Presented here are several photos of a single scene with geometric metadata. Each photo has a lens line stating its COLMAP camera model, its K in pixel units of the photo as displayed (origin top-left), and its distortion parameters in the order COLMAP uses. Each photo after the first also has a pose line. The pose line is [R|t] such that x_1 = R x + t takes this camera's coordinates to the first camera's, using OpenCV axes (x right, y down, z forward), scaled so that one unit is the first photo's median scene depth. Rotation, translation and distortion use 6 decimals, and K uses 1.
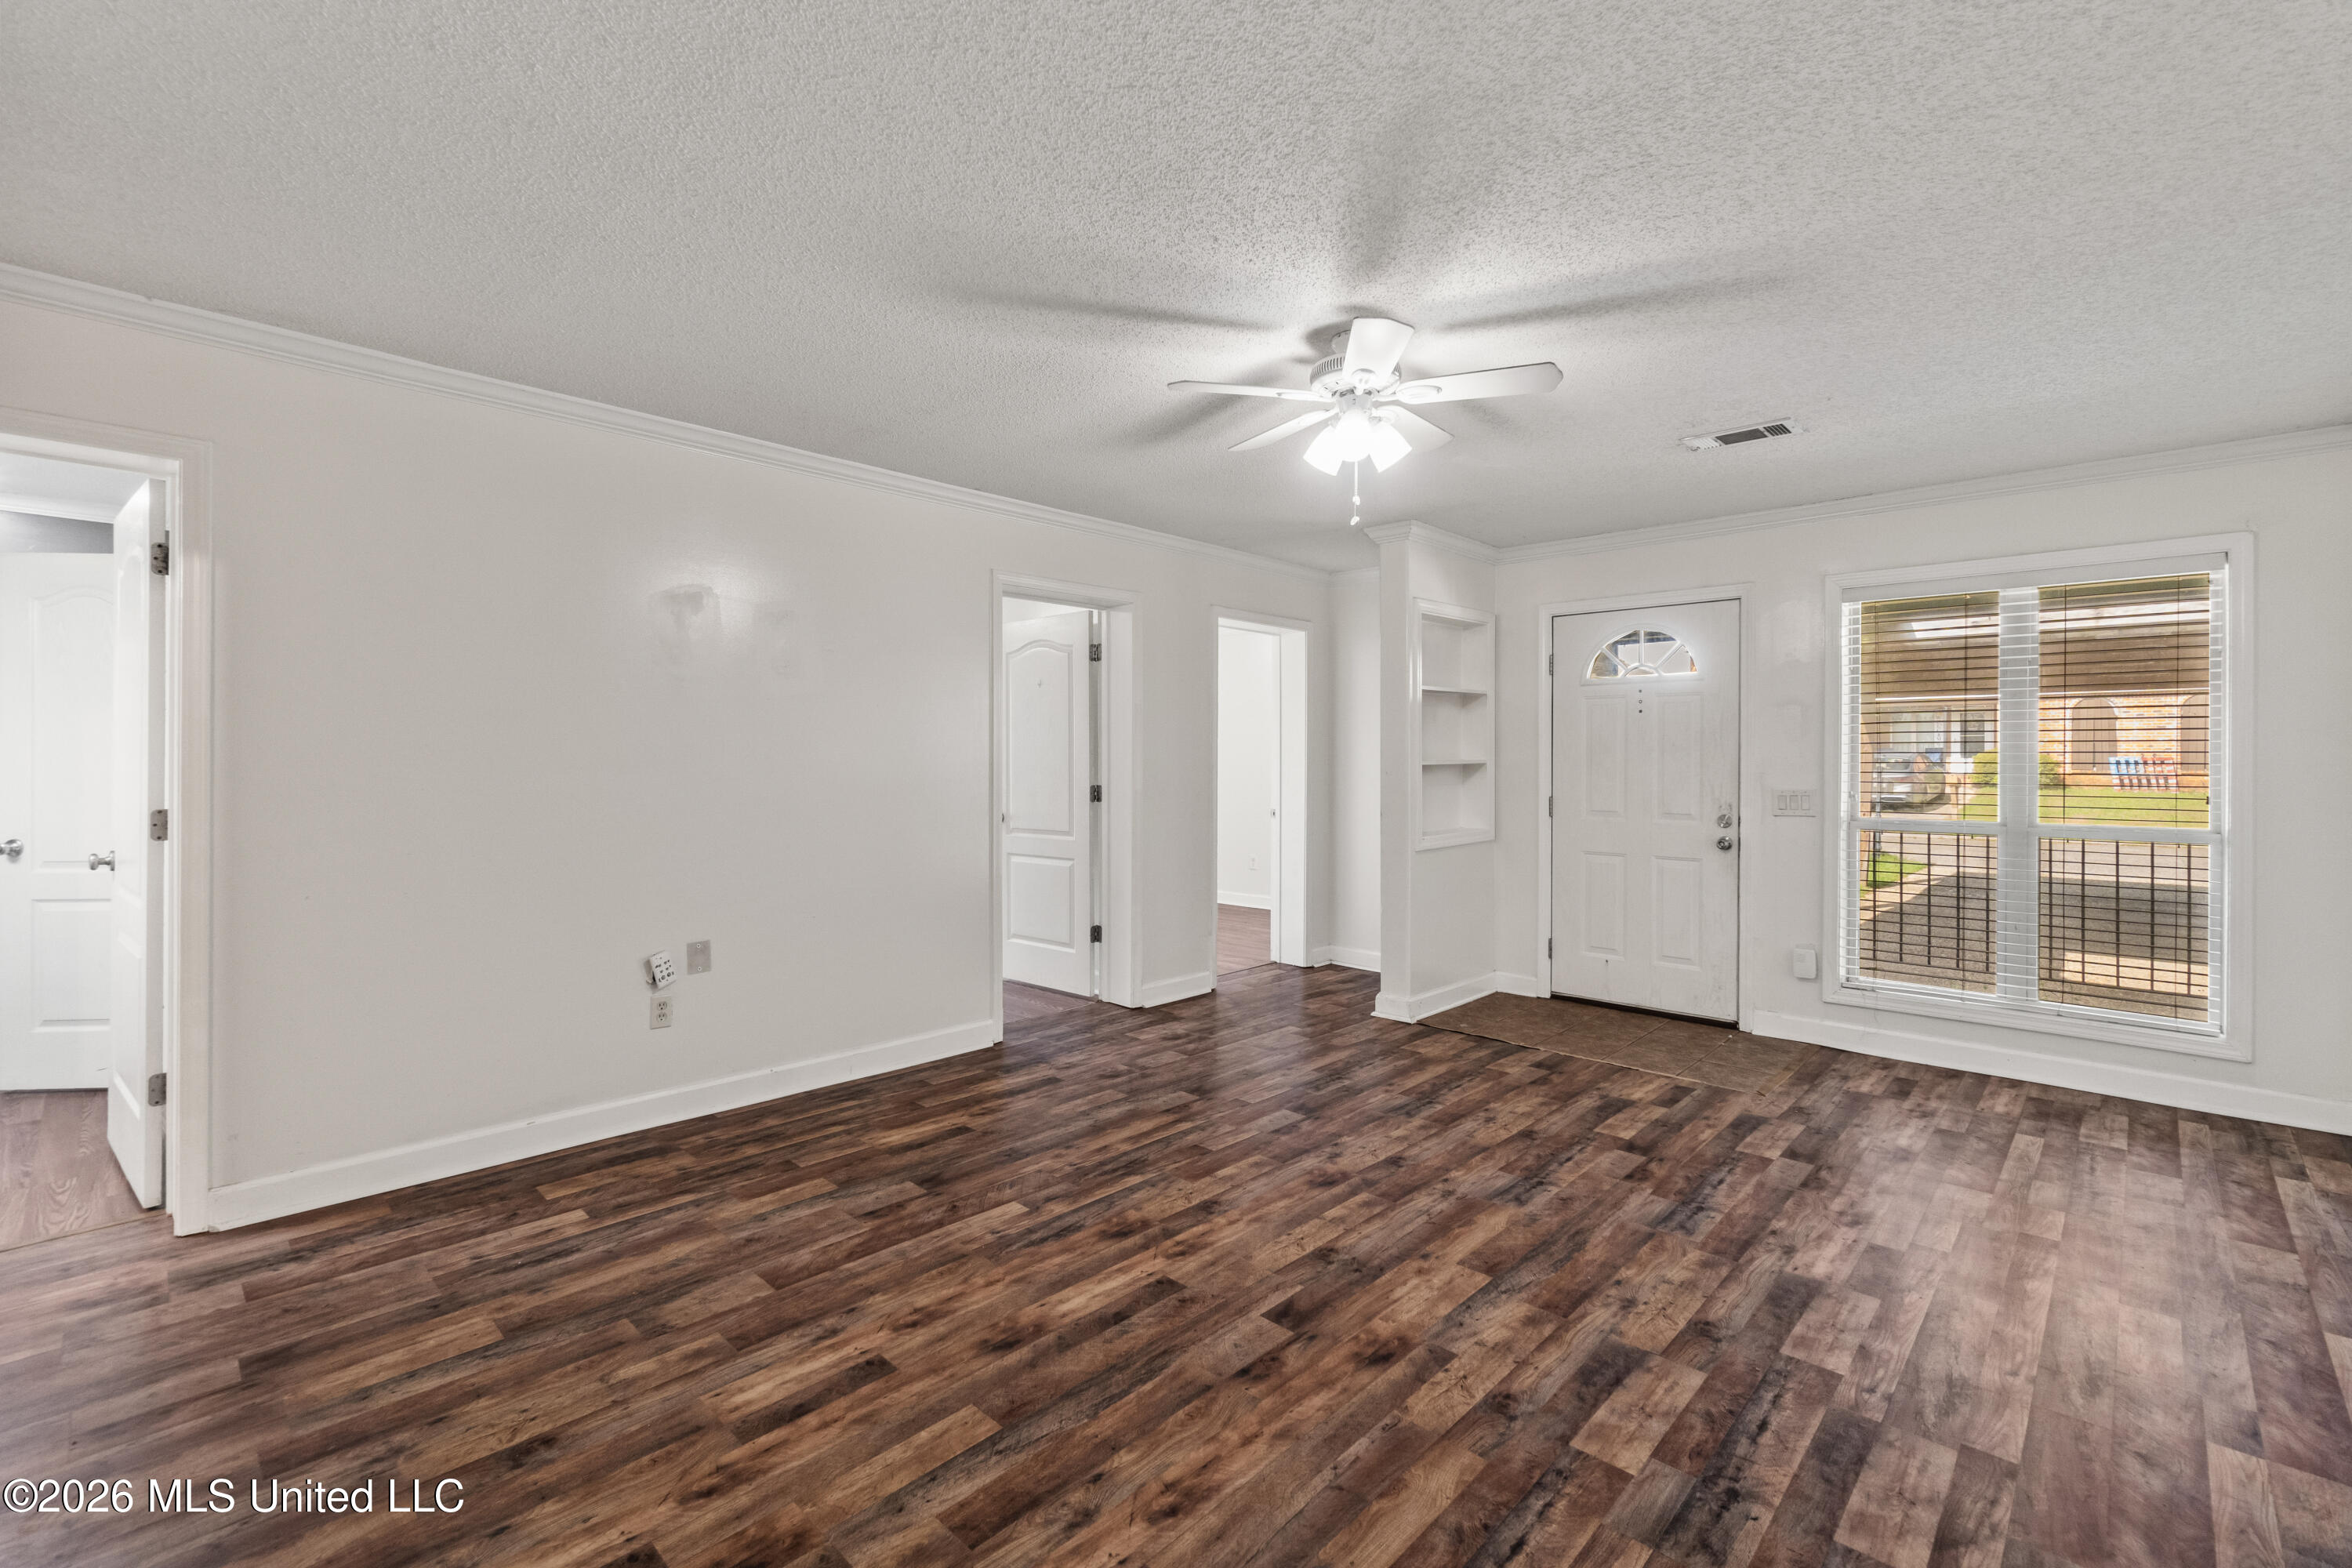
lens RADIAL K [[1035.1, 0, 1146.5], [0, 1035.1, 765.2], [0, 0, 1]] dist [-0.003782, 0.000593]
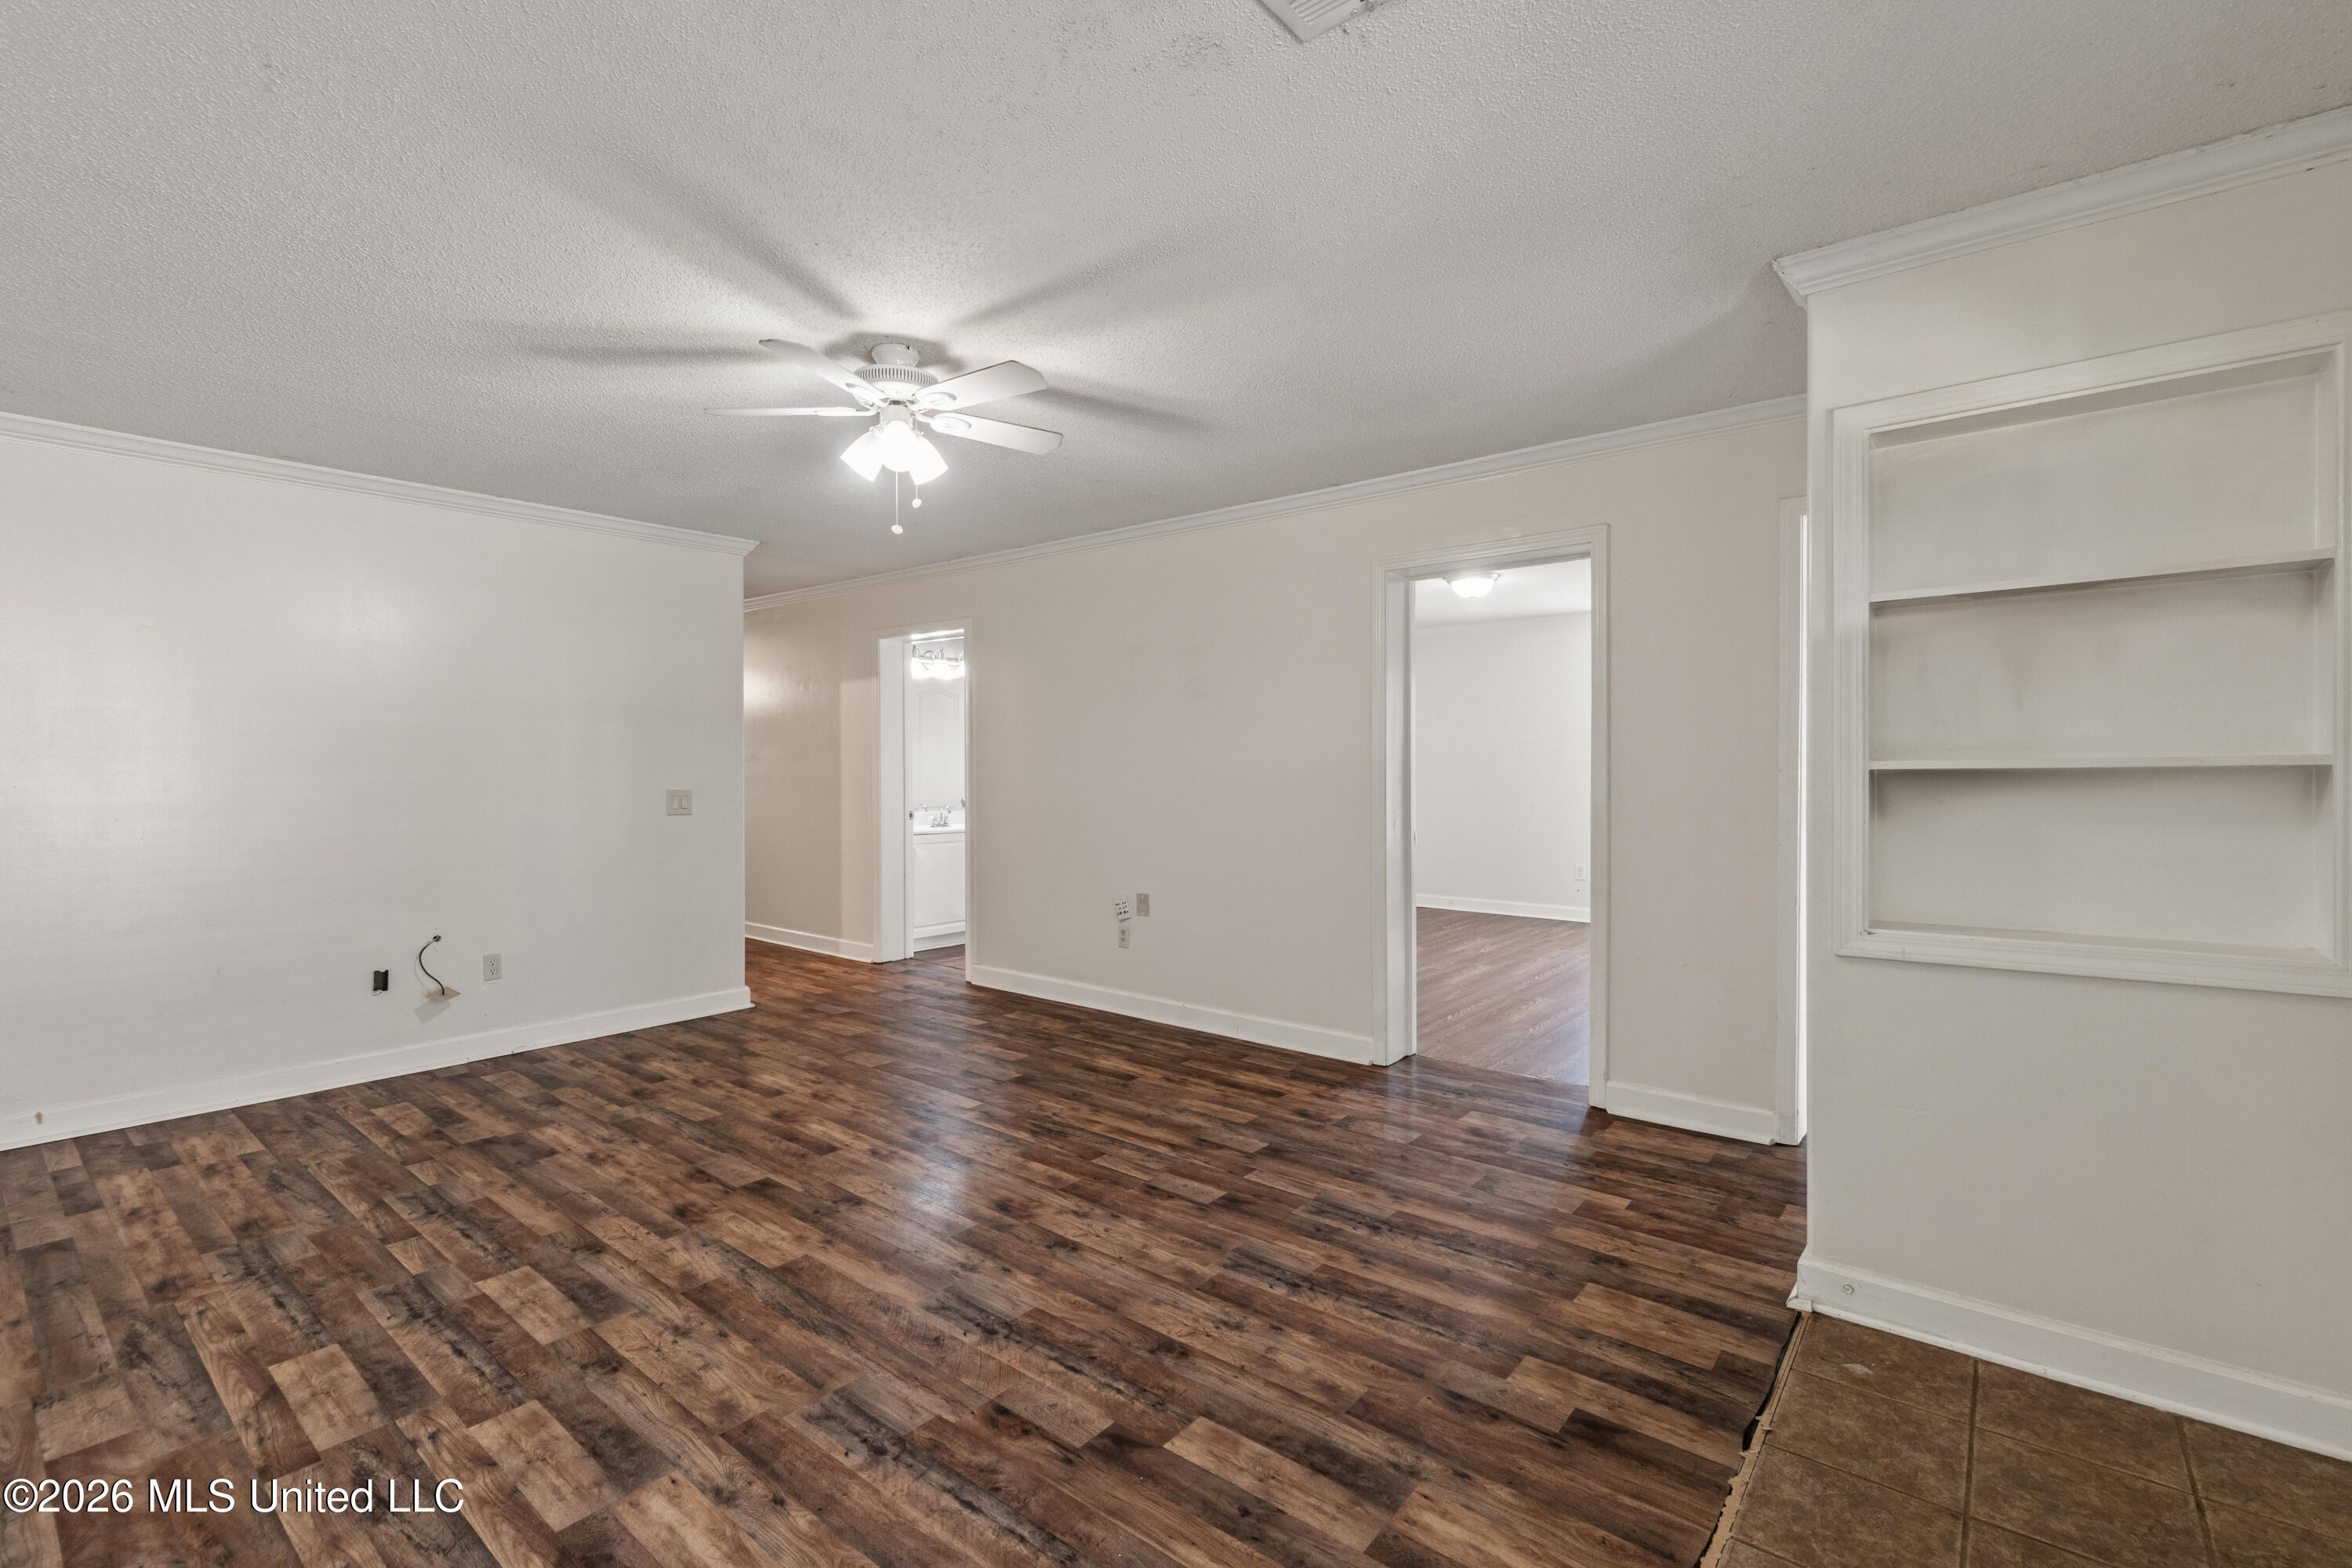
lens RADIAL K [[1035.1, 0, 1146.5], [0, 1035.1, 765.2], [0, 0, 1]] dist [-0.003782, 0.000593]
pose [[0.075516, -0.000587, -0.997144, 1.201220], [-0.001036, 0.999999, -0.000667, -0.002258], [0.997144, 0.001083, 0.075515, 1.122040]]
